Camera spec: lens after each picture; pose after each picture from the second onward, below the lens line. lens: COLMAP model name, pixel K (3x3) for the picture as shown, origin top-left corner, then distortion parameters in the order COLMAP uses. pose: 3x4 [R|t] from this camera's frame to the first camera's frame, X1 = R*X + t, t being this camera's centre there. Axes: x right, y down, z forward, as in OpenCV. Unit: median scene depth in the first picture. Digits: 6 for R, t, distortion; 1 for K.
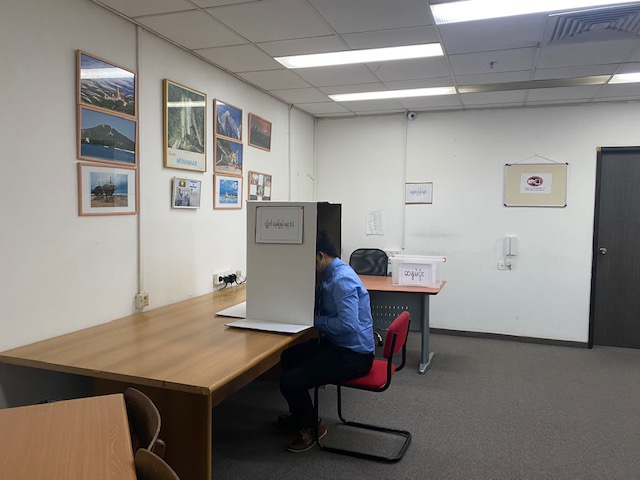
lens RADIAL K [[486.3, 0, 318.9], [0, 486.3, 231.5], [0, 0, 1]] dist [0.008310, -0.006927]
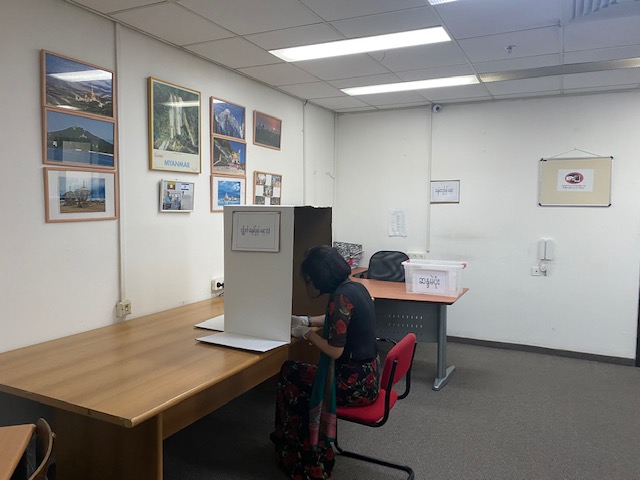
lens RADIAL K [[486.3, 0, 318.9], [0, 486.3, 231.5], [0, 0, 1]] dist [0.008310, -0.006927]
pose [[0.993540, 0.001962, -0.113463, 0.102899], [-0.000919, 0.999957, 0.009240, -0.016373], [0.113476, -0.009076, 0.993499, 0.070484]]
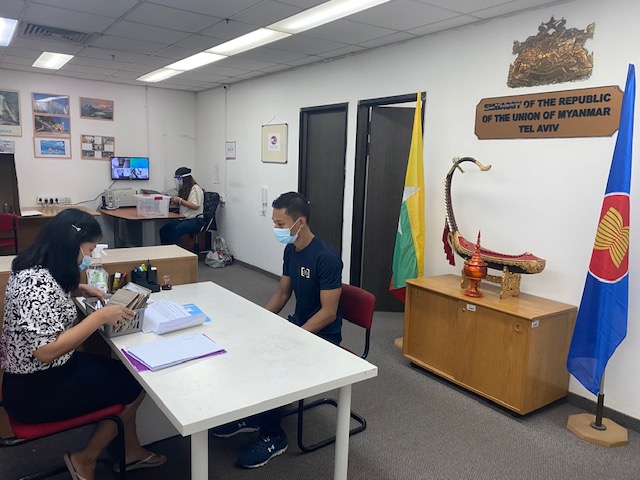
lens RADIAL K [[486.3, 0, 318.9], [0, 486.3, 231.5], [0, 0, 1]] dist [0.008310, -0.006927]
pose [[0.828885, 0.098263, -0.550721, 1.549419], [-0.051891, 0.993713, 0.099203, -0.011463], [0.557007, -0.053651, 0.828773, 0.129079]]
